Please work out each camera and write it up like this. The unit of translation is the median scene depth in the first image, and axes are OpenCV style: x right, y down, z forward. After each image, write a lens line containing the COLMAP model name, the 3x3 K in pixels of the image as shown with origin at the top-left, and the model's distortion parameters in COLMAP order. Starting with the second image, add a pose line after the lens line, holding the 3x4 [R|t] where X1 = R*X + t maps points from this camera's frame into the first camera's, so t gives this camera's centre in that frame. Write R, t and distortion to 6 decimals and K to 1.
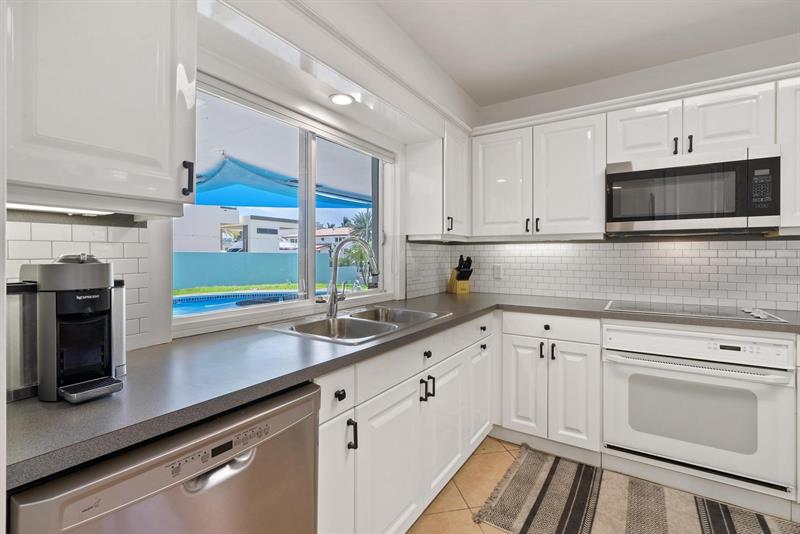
lens RADIAL K [[367.6, 0, 402.9], [0, 367.6, 256.5], [0, 0, 1]] dist [0.000133, 0.000887]
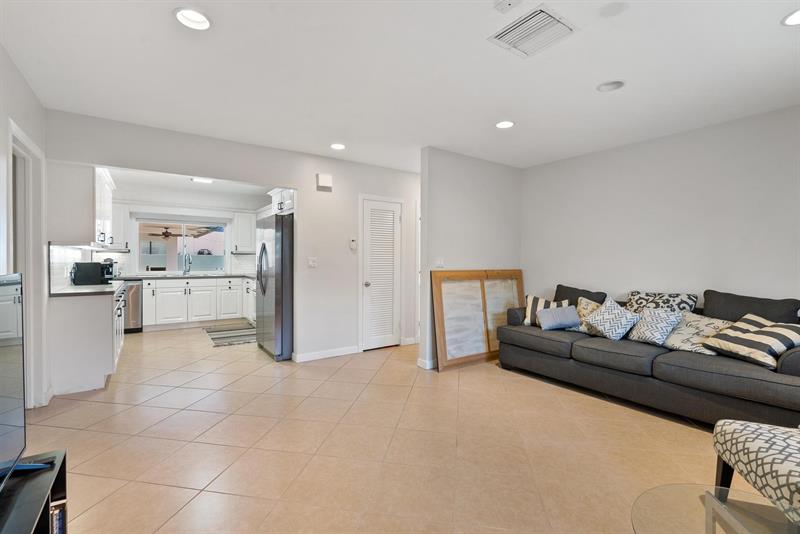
lens RADIAL K [[362.9, 0, 400.0], [0, 362.9, 267.0], [0, 0, 1]] dist [-0.002089, 0.000515]
pose [[0.923830, 0.014007, -0.382547, 2.844600], [-0.007048, 0.999783, 0.019587, -0.002878], [0.382739, -0.015399, 0.923728, -1.349560]]
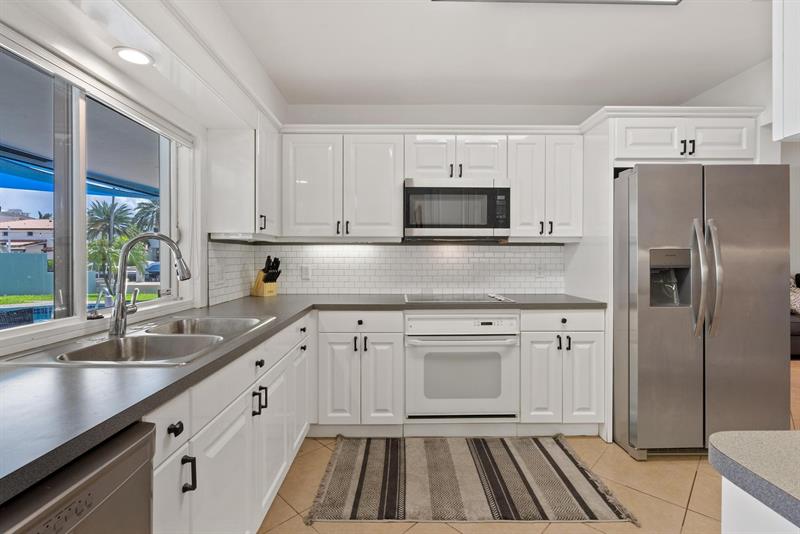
lens RADIAL K [[364.8, 0, 401.9], [0, 364.8, 259.3], [0, 0, 1]] dist [-0.002923, 0.000318]
pose [[0.834217, -0.004140, 0.551420, -0.105851], [0.001298, 0.999984, 0.005543, 0.000403], [-0.551434, -0.003908, 0.834209, 0.034032]]
